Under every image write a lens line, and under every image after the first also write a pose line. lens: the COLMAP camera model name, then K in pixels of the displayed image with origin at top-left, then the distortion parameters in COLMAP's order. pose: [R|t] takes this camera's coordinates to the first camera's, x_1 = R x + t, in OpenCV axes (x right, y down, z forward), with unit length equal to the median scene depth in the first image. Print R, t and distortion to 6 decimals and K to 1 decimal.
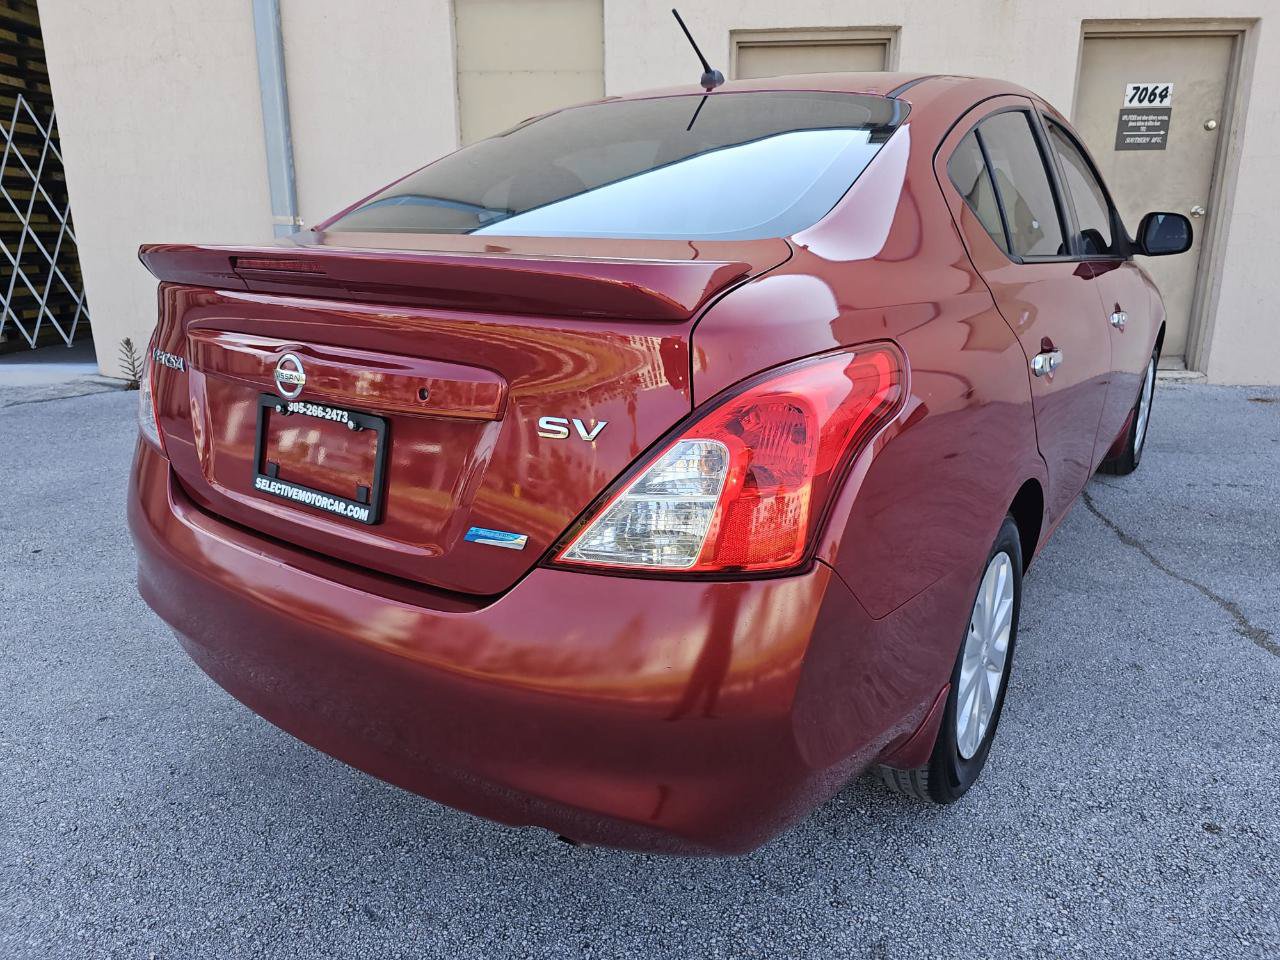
lens RADIAL K [[859.4, 0, 633.9], [0, 859.4, 476.2], [0, 0, 1]] dist [0.041137, -0.035842]
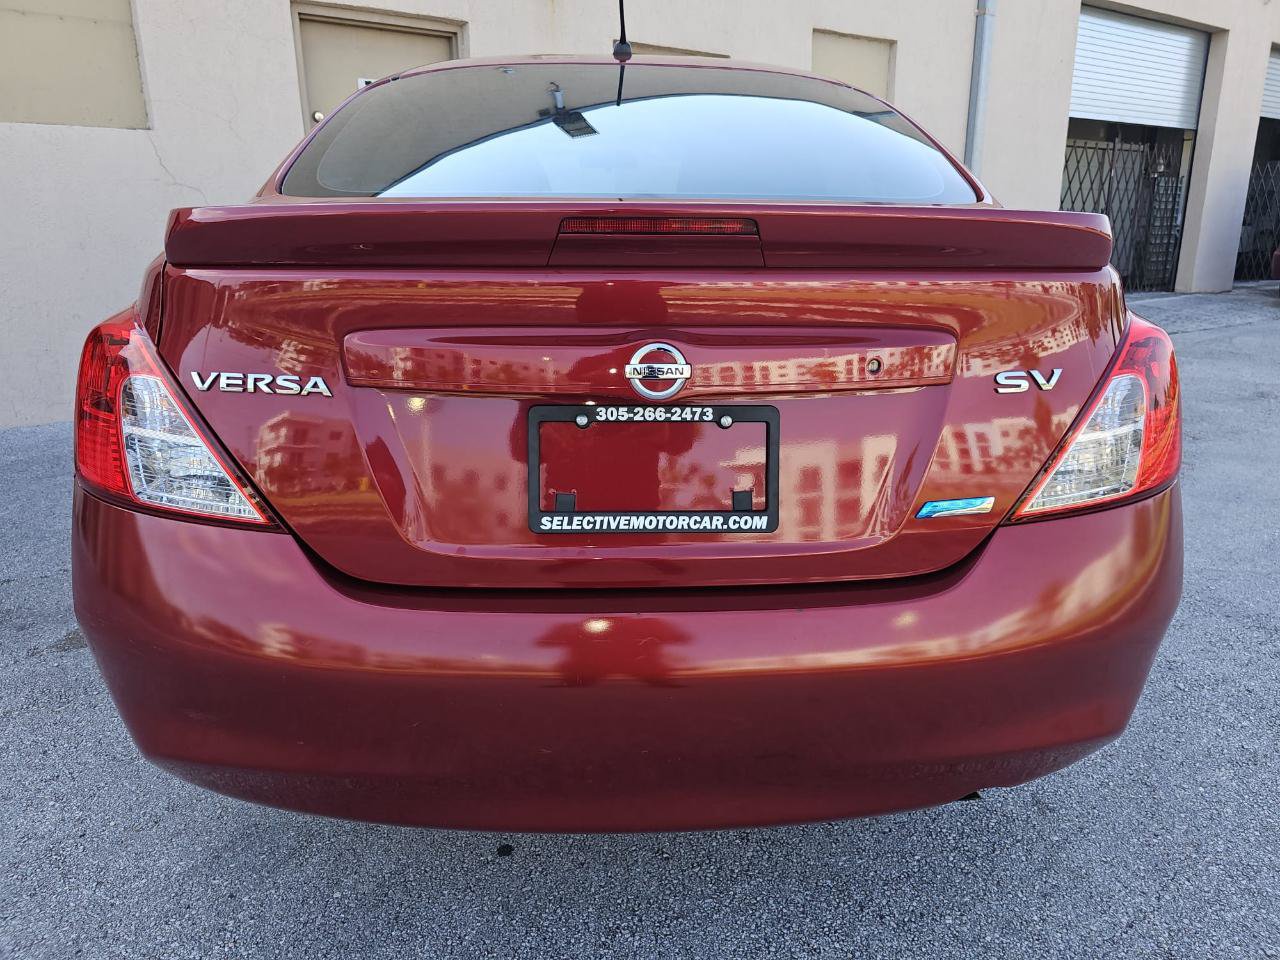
lens RADIAL K [[859.4, 0, 641.2], [0, 859.4, 479.6], [0, 0, 1]] dist [0.041137, -0.035842]
pose [[0.791635, -0.169724, 0.586947, -0.872303], [0.169164, 0.983974, 0.056372, -0.063570], [-0.587109, 0.054664, 0.807660, 0.371590]]
